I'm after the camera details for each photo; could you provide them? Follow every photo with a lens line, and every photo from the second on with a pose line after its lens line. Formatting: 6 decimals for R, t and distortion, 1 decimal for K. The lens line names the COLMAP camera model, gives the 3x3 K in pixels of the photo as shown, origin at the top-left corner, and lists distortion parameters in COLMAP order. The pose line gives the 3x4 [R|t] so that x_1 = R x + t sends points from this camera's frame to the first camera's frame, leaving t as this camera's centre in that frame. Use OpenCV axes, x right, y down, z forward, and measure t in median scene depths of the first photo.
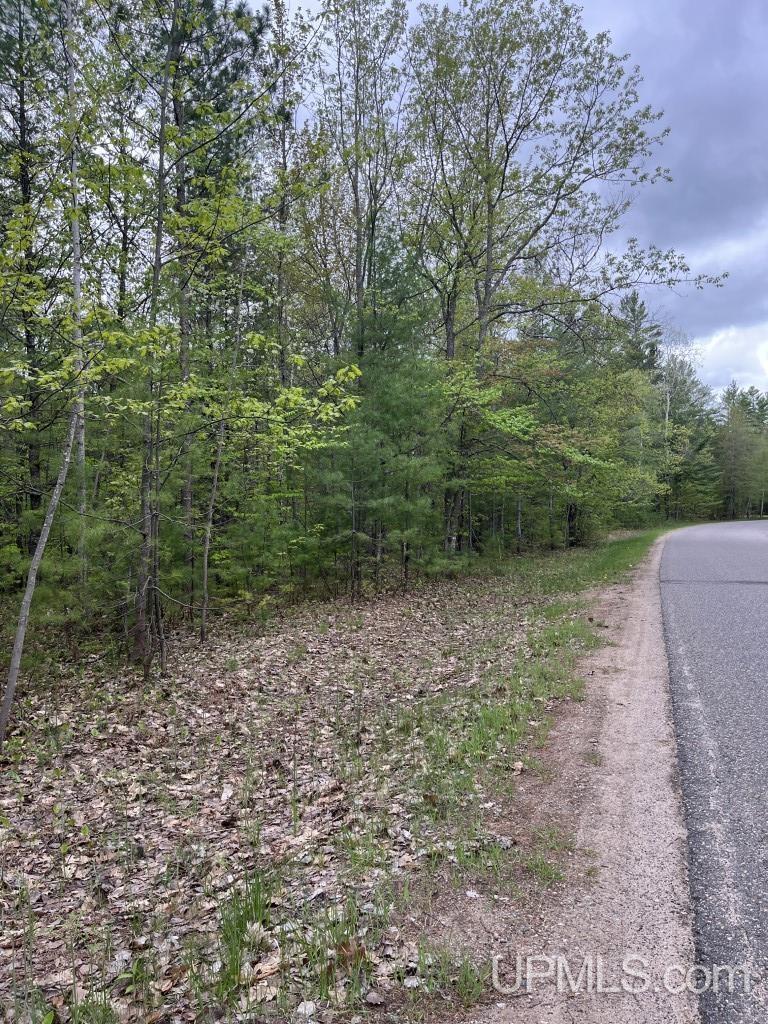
lens RADIAL K [[777.0, 0, 384.0], [0, 777.0, 512.0], [0, 0, 1]] dist [0.012647, -0.003145]
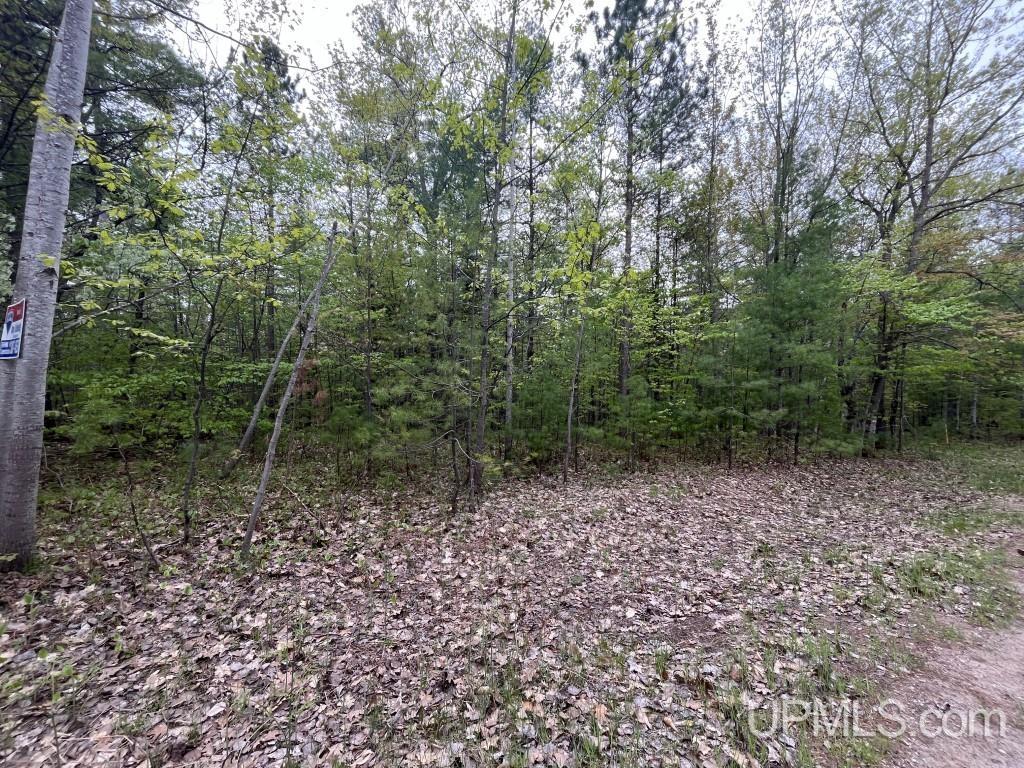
lens RADIAL K [[410.8, 0, 512.0], [0, 410.8, 384.0], [0, 0, 1]] dist [0.000338, -0.001182]
pose [[0.762803, 0.024103, -0.646181, 0.077408], [-0.034289, 0.999407, -0.003199, 0.000515], [0.645721, 0.024597, 0.763177, 0.229959]]
